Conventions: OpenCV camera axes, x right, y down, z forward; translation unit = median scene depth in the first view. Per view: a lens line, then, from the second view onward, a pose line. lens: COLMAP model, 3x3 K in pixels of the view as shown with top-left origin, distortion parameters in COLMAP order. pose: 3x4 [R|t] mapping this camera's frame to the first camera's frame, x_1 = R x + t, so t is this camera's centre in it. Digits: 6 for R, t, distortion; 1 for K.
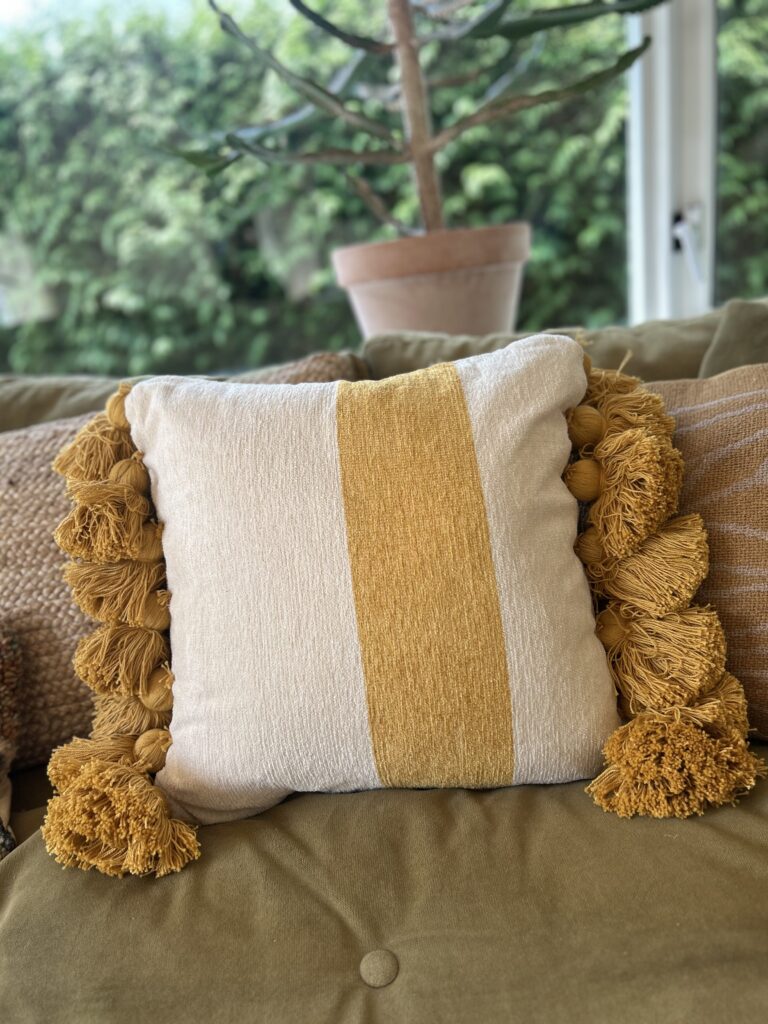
lens RADIAL K [[781.5, 0, 375.2], [0, 781.5, 510.2], [0, 0, 1]] dist [0.060471, -0.078310]
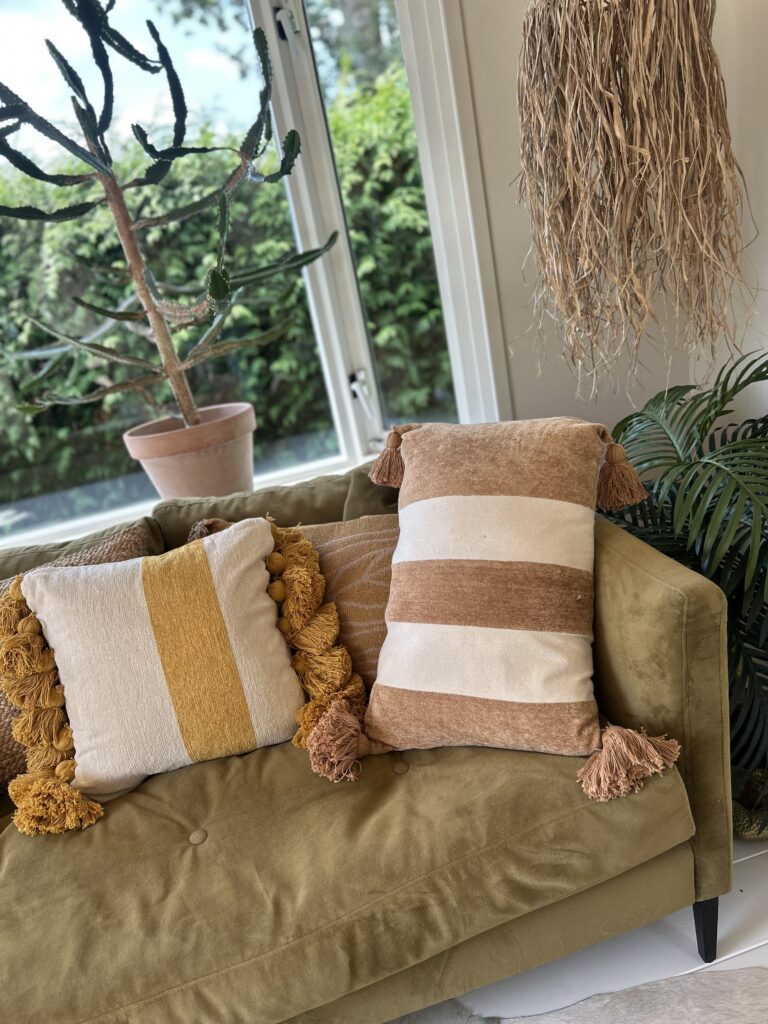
lens RADIAL K [[781.5, 0, 380.8], [0, 781.5, 513.0], [0, 0, 1]] dist [0.060471, -0.078310]
pose [[0.962544, -0.141078, 0.231532, 0.093835], [0.146908, 0.989118, -0.008042, -0.187897], [-0.227877, 0.041755, 0.972794, -1.076312]]
